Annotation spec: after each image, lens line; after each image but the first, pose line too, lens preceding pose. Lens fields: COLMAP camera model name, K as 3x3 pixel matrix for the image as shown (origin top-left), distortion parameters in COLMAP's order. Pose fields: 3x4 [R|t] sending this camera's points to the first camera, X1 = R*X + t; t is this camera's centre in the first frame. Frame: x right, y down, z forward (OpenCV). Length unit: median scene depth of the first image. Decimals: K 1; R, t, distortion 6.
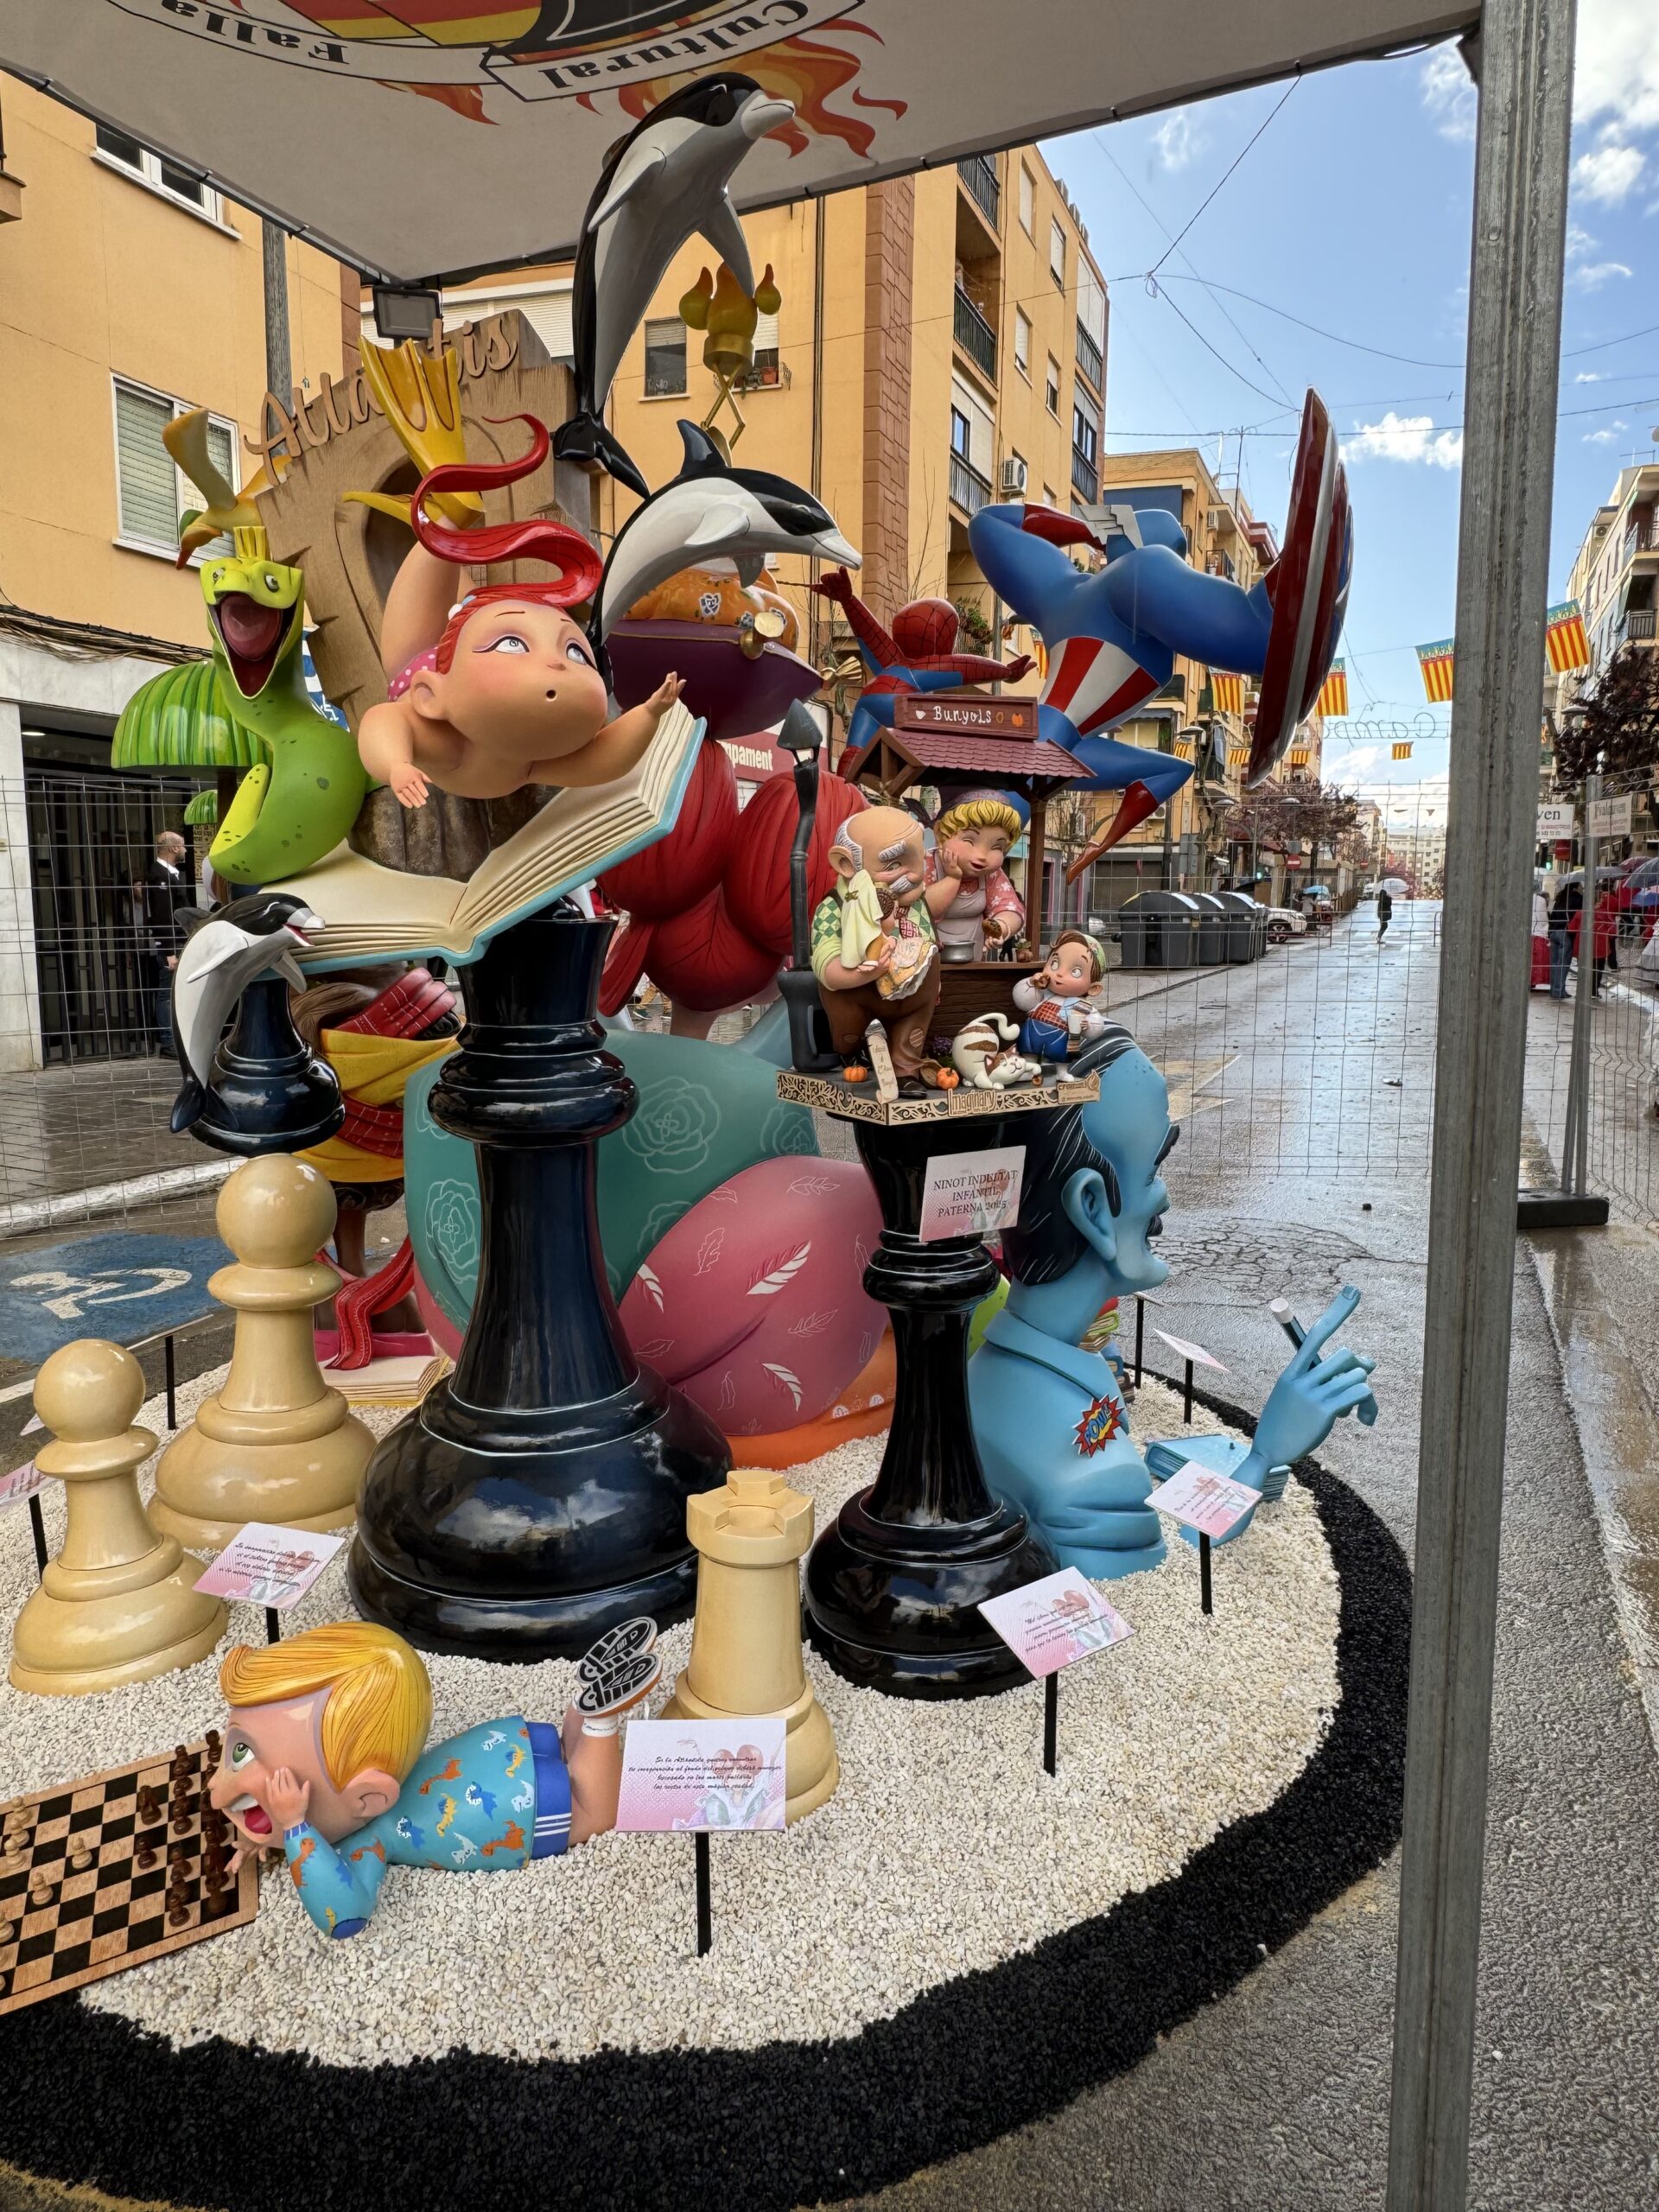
lens RADIAL K [[1443.9, 0, 832.5], [0, 1443.9, 1115.2], [0, 0, 1]] dist [-0.000302, 0.001261]
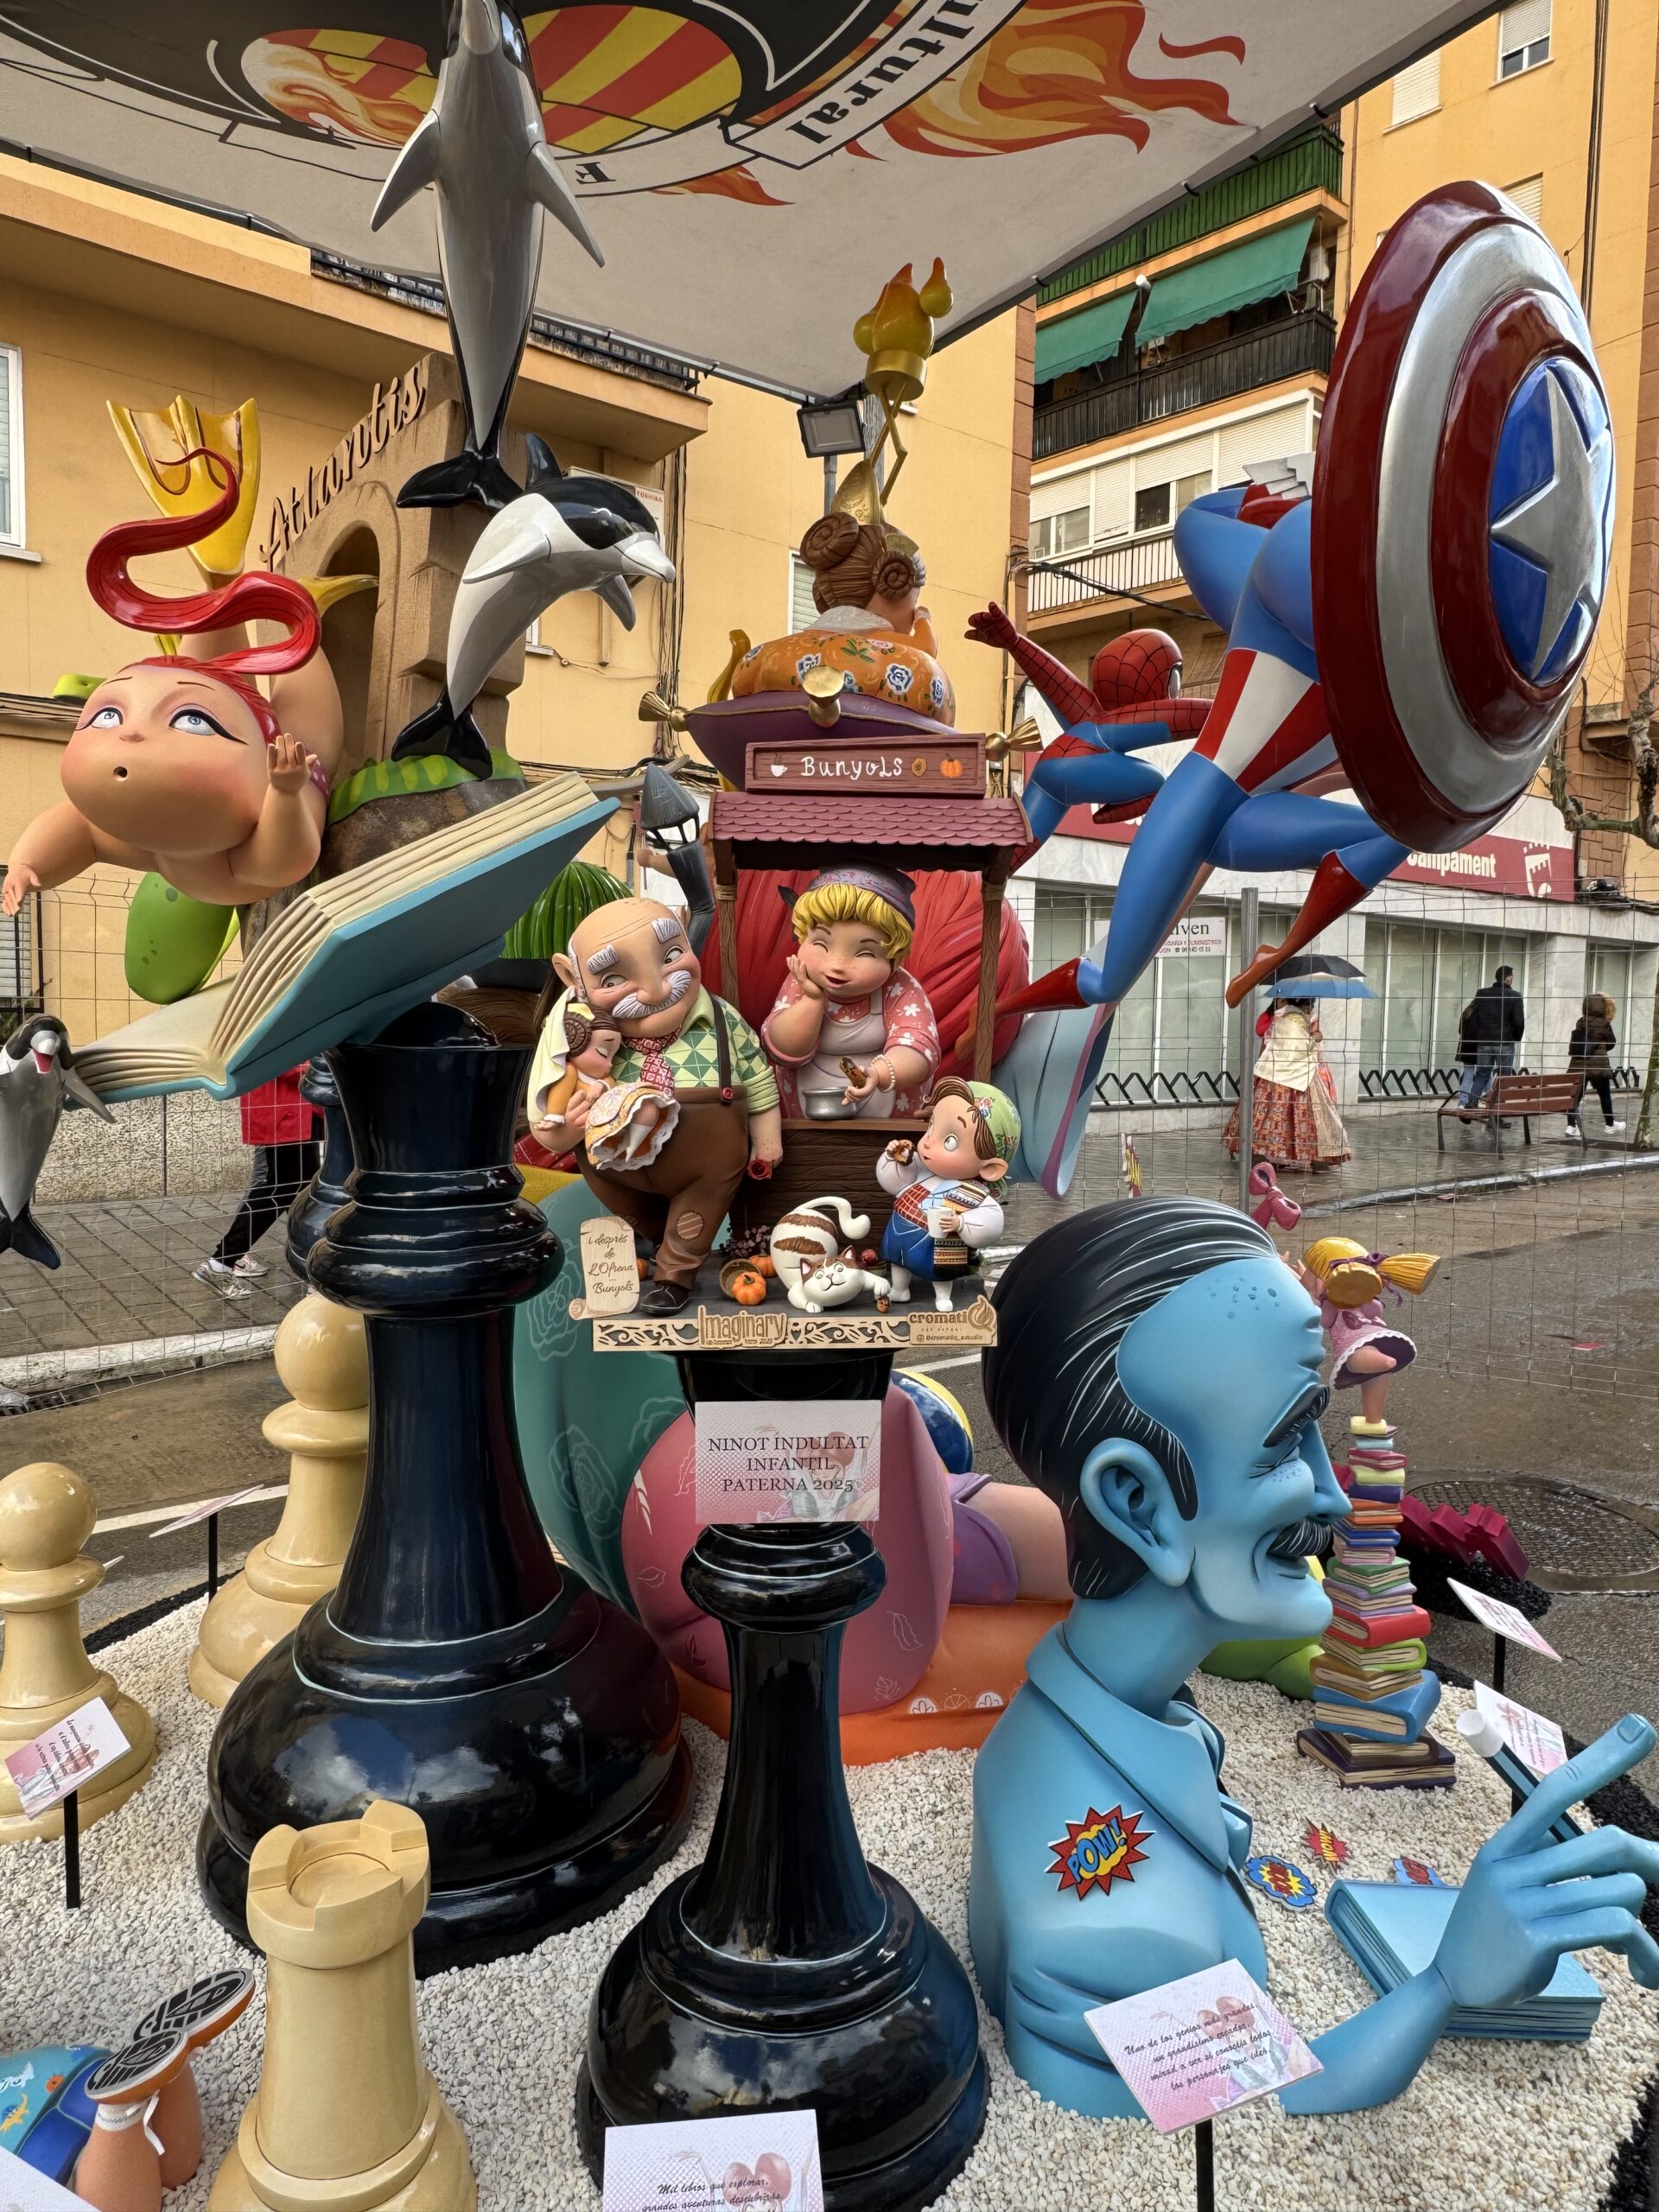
lens RADIAL K [[1442.1, 0, 826.4], [0, 1442.1, 1103.8], [0, 0, 1]] dist [-0.001671, 0.001094]
pose [[0.863273, 0.036863, -0.503390, 0.360284], [-0.081639, 0.994395, -0.067185, -0.055300], [0.498091, 0.099095, 0.861444, 0.336882]]
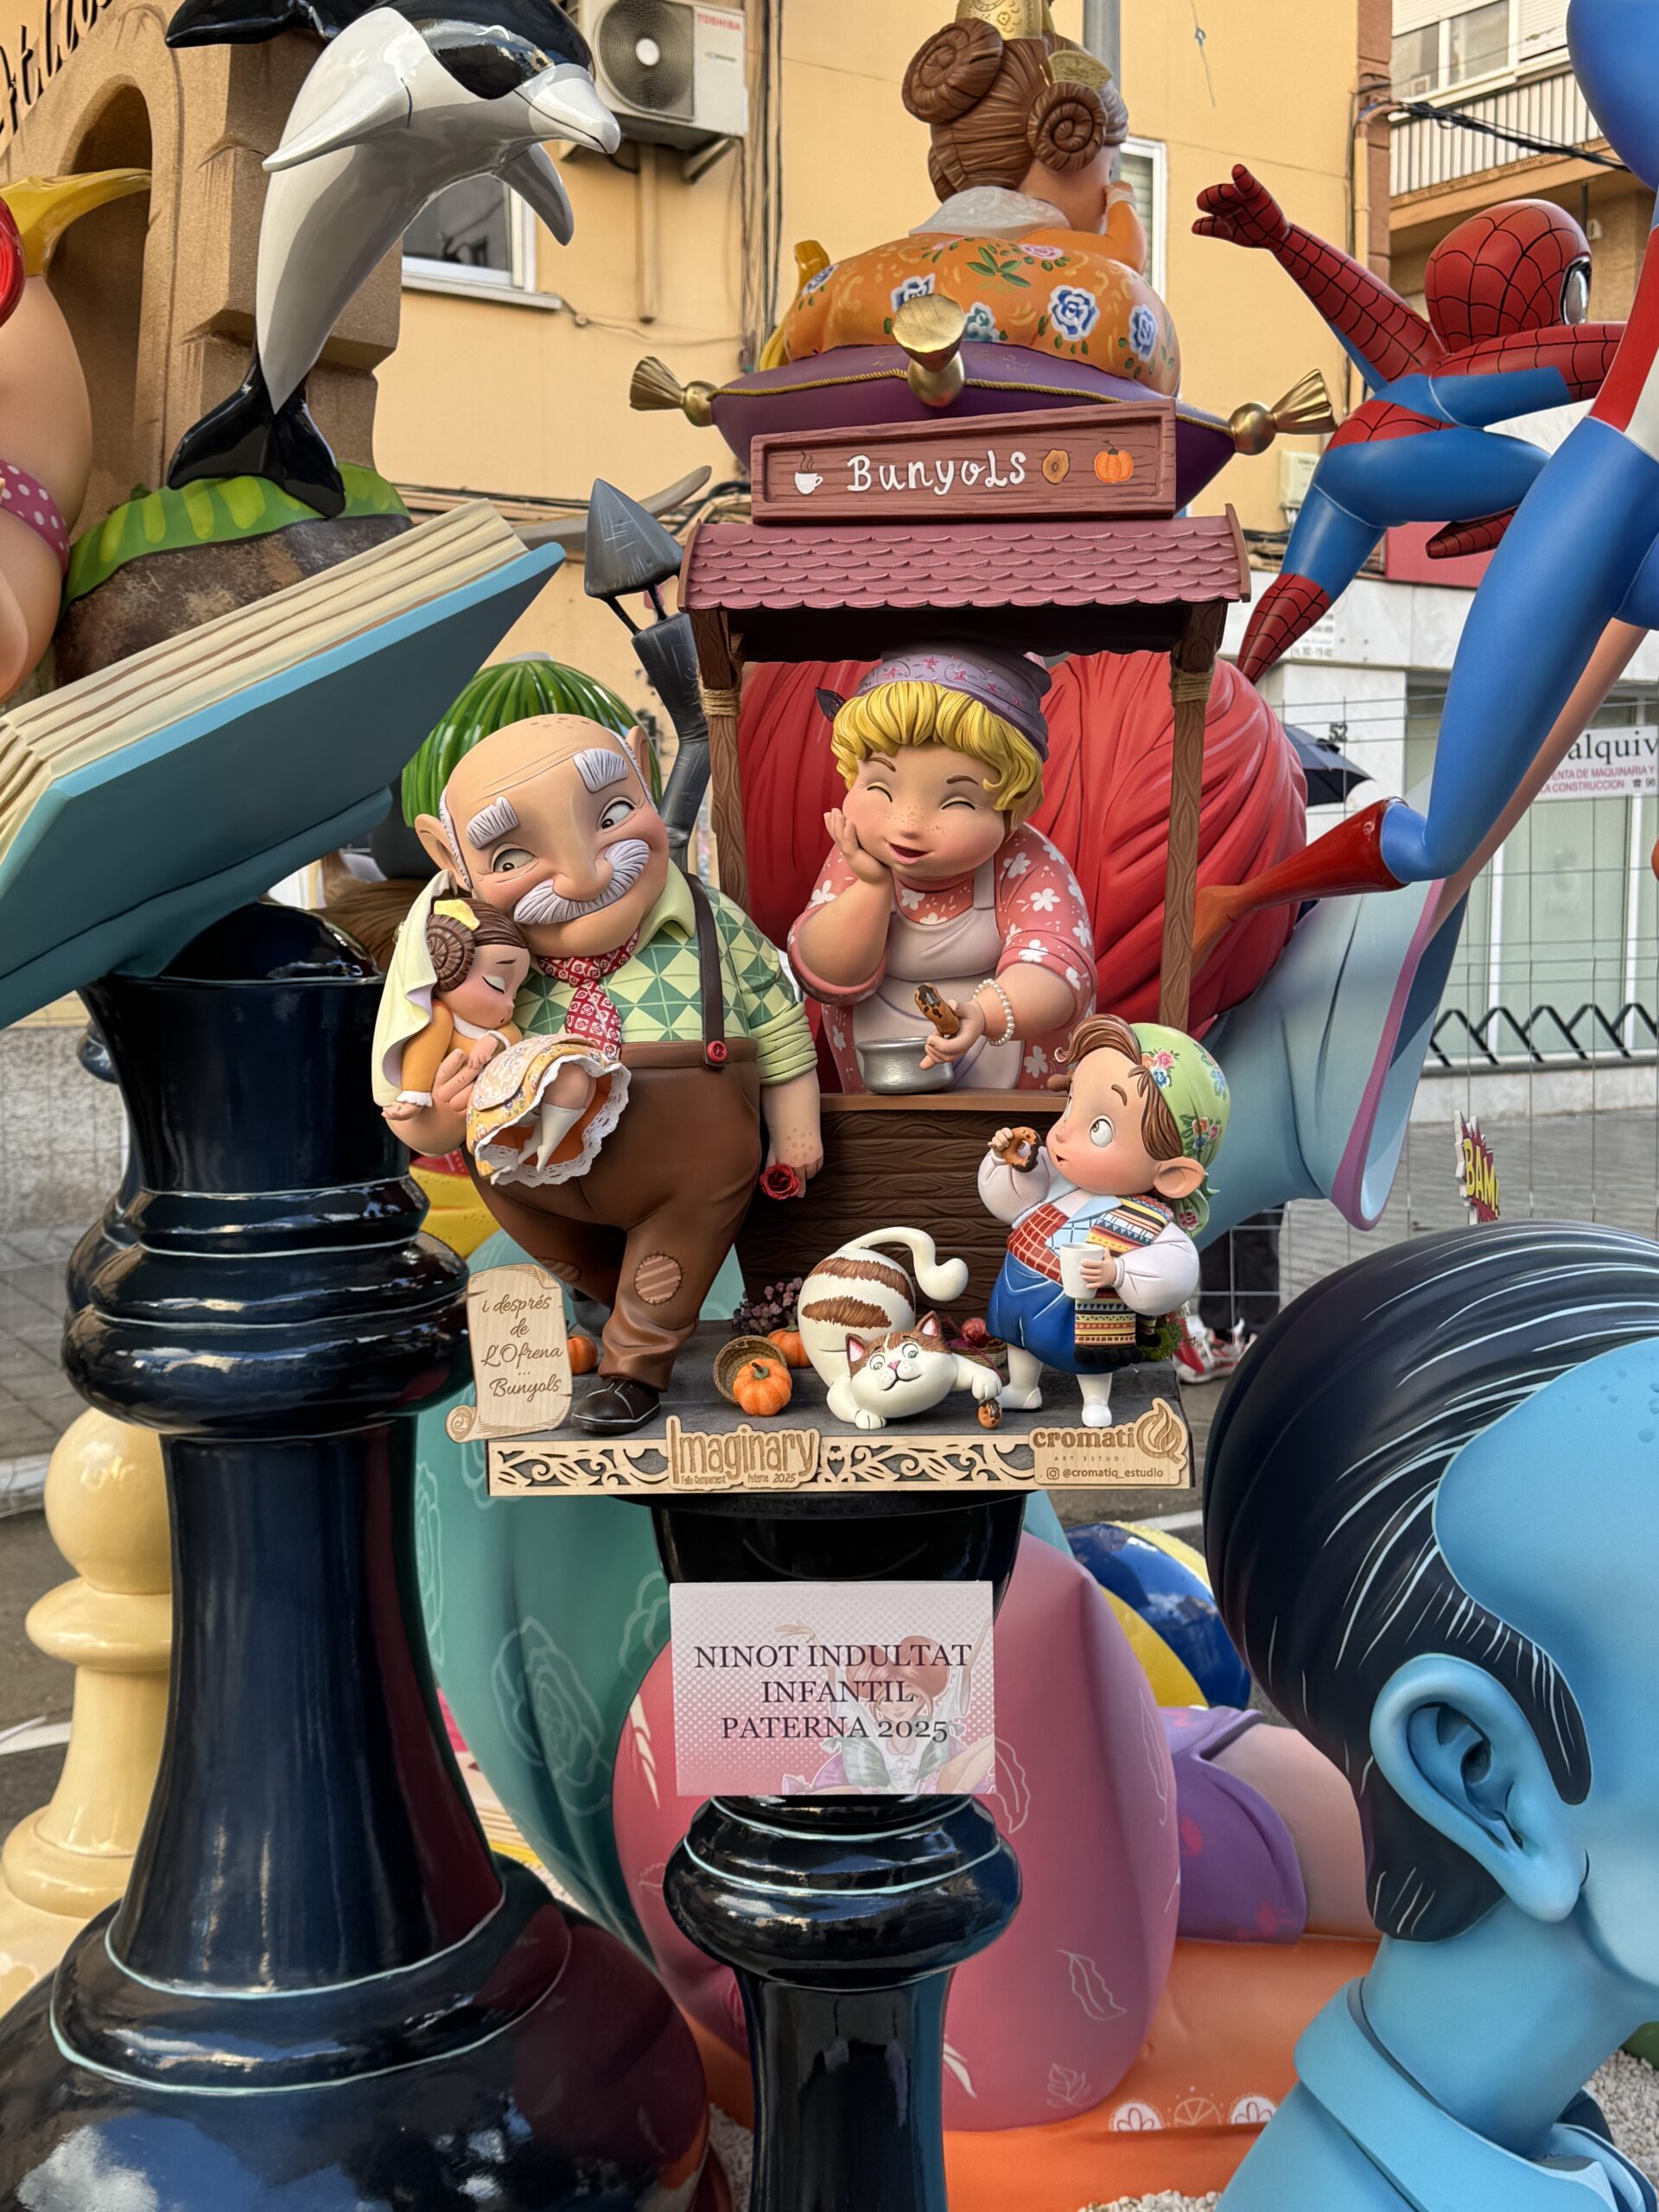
lens RADIAL K [[2429.5, 0, 829.5], [0, 2429.5, 1120.9], [0, 0, 1]] dist [0.182235, -0.394157]
pose [[0.811709, 0.036725, -0.582906, 0.384392], [-0.072812, 0.996598, -0.038604, -0.058642], [0.579505, 0.073777, 0.811622, 0.369504]]
